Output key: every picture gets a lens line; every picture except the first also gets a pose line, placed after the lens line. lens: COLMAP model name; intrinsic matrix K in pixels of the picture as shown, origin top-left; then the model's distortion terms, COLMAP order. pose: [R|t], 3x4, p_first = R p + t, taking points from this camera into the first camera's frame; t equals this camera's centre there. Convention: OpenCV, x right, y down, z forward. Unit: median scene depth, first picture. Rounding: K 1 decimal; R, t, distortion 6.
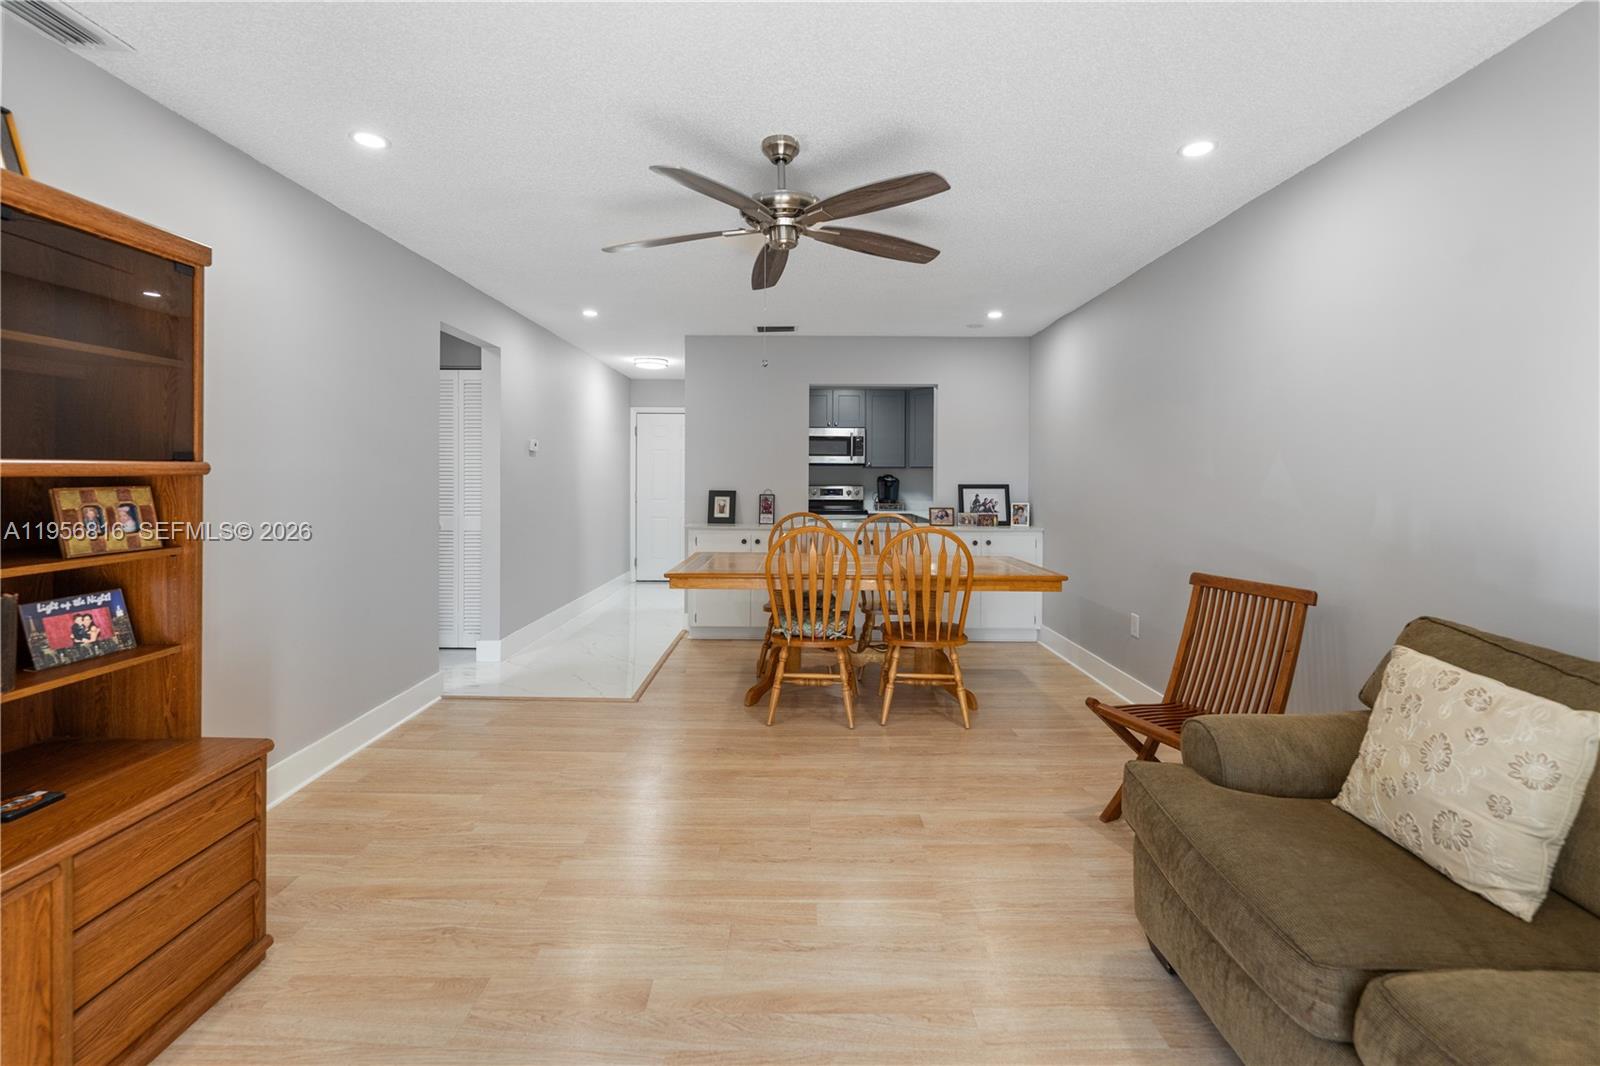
lens RADIAL K [[653.4, 0, 804.3], [0, 653.4, 479.1], [0, 0, 1]] dist [0.004785, -0.002516]
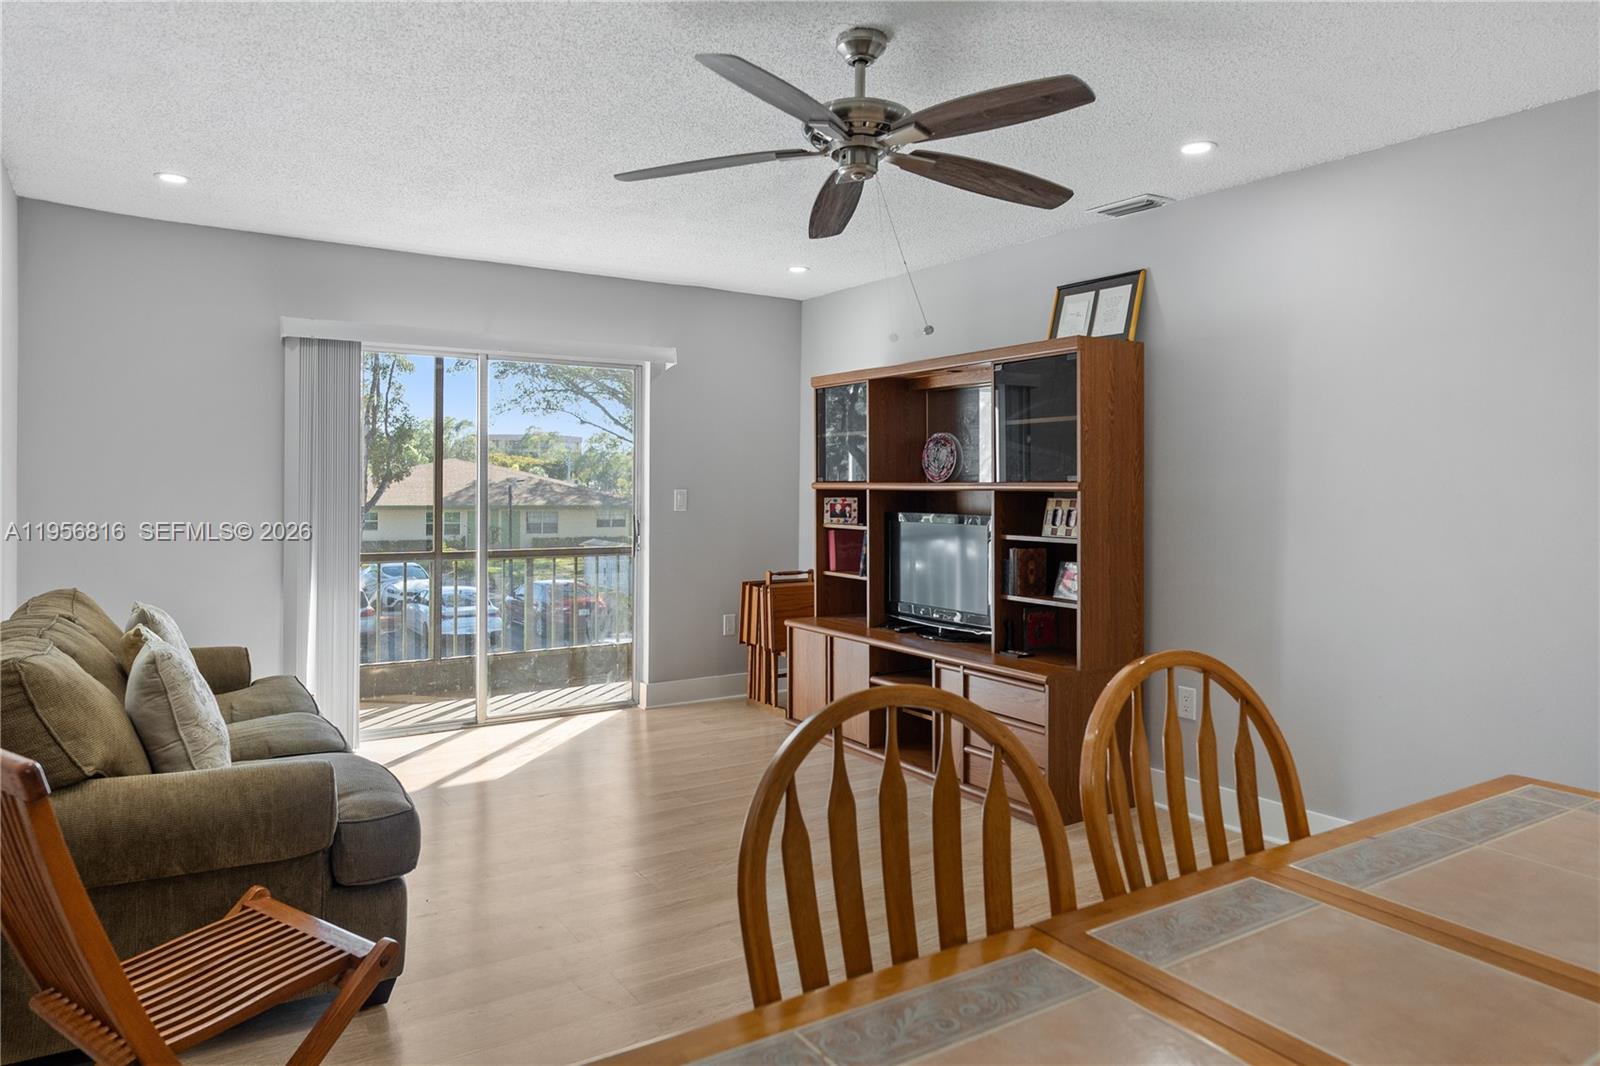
lens RADIAL K [[1008.0, 0, 778.4], [0, 1008.0, 493.8], [0, 0, 1]] dist [0.002267, -0.002225]
pose [[-0.848145, -0.012522, -0.529616, 0.553836], [-0.020976, 0.999730, 0.009954, -0.005572], [0.529348, 0.019552, -0.848179, 1.668144]]
